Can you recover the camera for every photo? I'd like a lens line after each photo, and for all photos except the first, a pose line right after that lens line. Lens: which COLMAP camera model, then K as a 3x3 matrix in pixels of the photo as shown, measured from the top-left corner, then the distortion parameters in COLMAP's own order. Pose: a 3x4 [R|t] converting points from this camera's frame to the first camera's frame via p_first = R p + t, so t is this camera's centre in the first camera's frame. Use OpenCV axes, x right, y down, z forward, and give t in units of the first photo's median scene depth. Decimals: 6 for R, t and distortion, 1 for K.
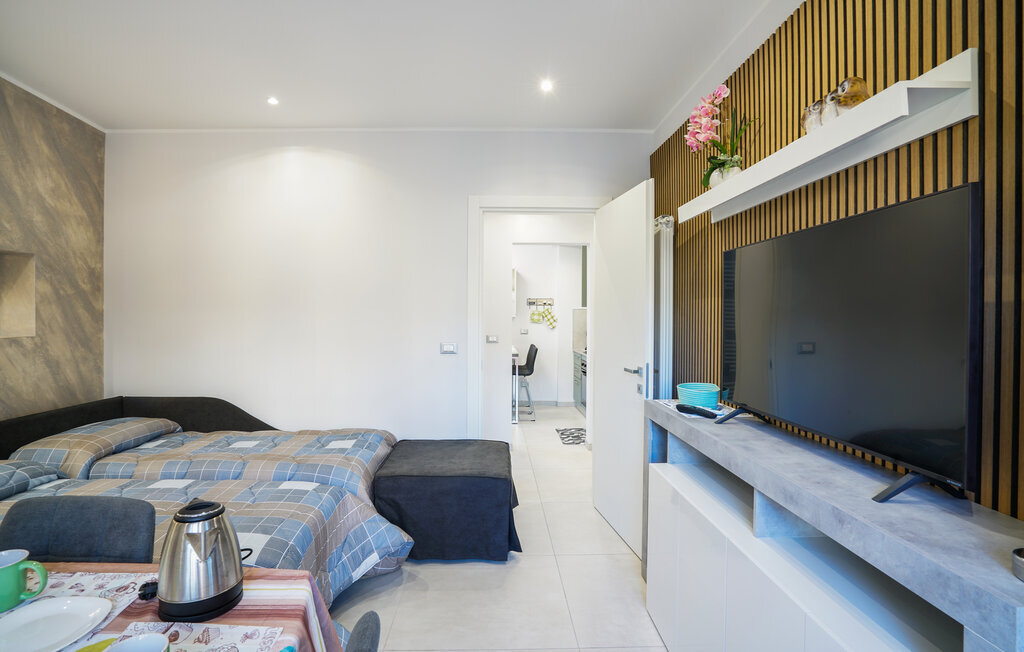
lens RADIAL K [[479.9, 0, 496.9], [0, 479.9, 320.6], [0, 0, 1]] dist [-0.032742, 0.006217]
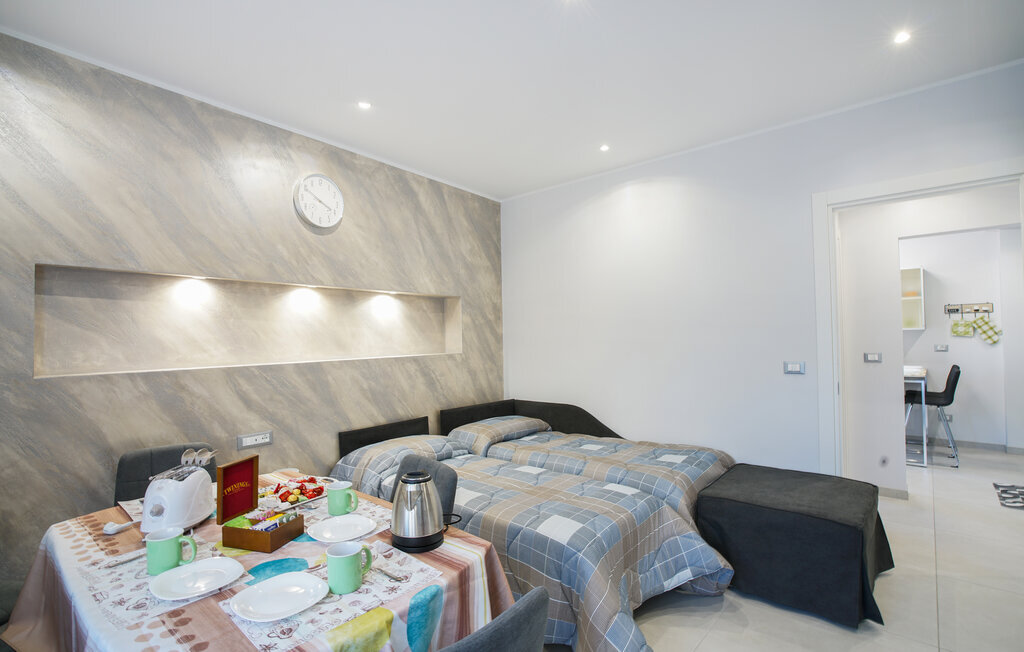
lens RADIAL K [[475.8, 0, 516.2], [0, 475.8, 324.7], [0, 0, 1]] dist [-0.050911, 0.016651]
pose [[0.751208, -0.035747, -0.659097, 0.094396], [0.016531, 0.999238, -0.035354, 0.000364], [0.659859, 0.015663, 0.751226, 0.006248]]
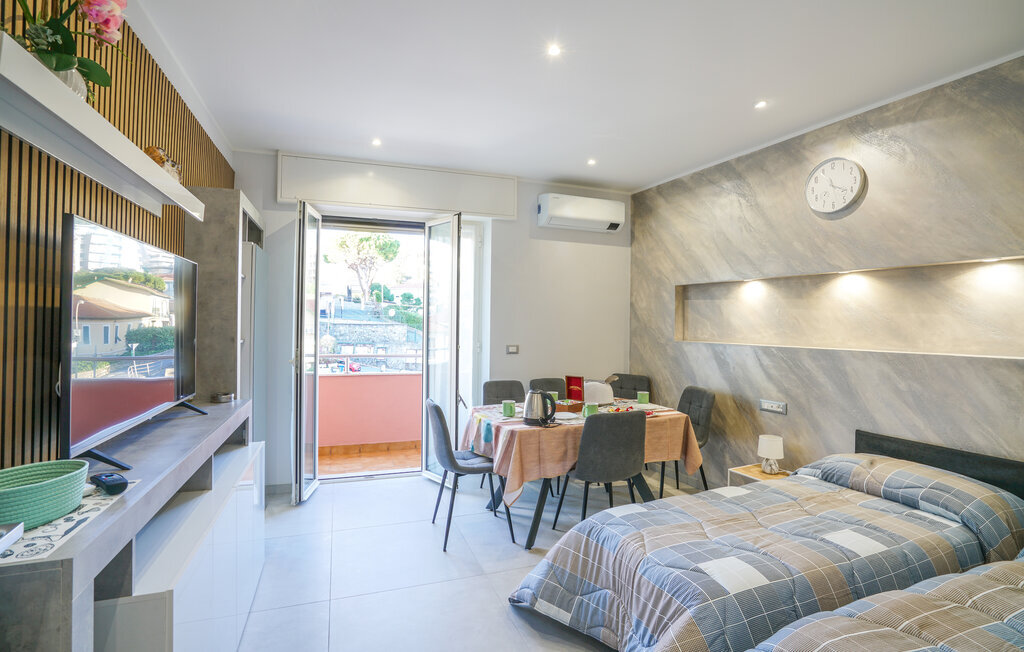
lens RADIAL K [[475.8, 0, 508.0], [0, 475.8, 303.6], [0, 0, 1]] dist [-0.050911, 0.016651]
pose [[-0.934571, -0.028957, -0.354596, 0.103403], [-0.019321, 0.999342, -0.030687, -0.019260], [0.355251, -0.021828, -0.934516, 1.362018]]
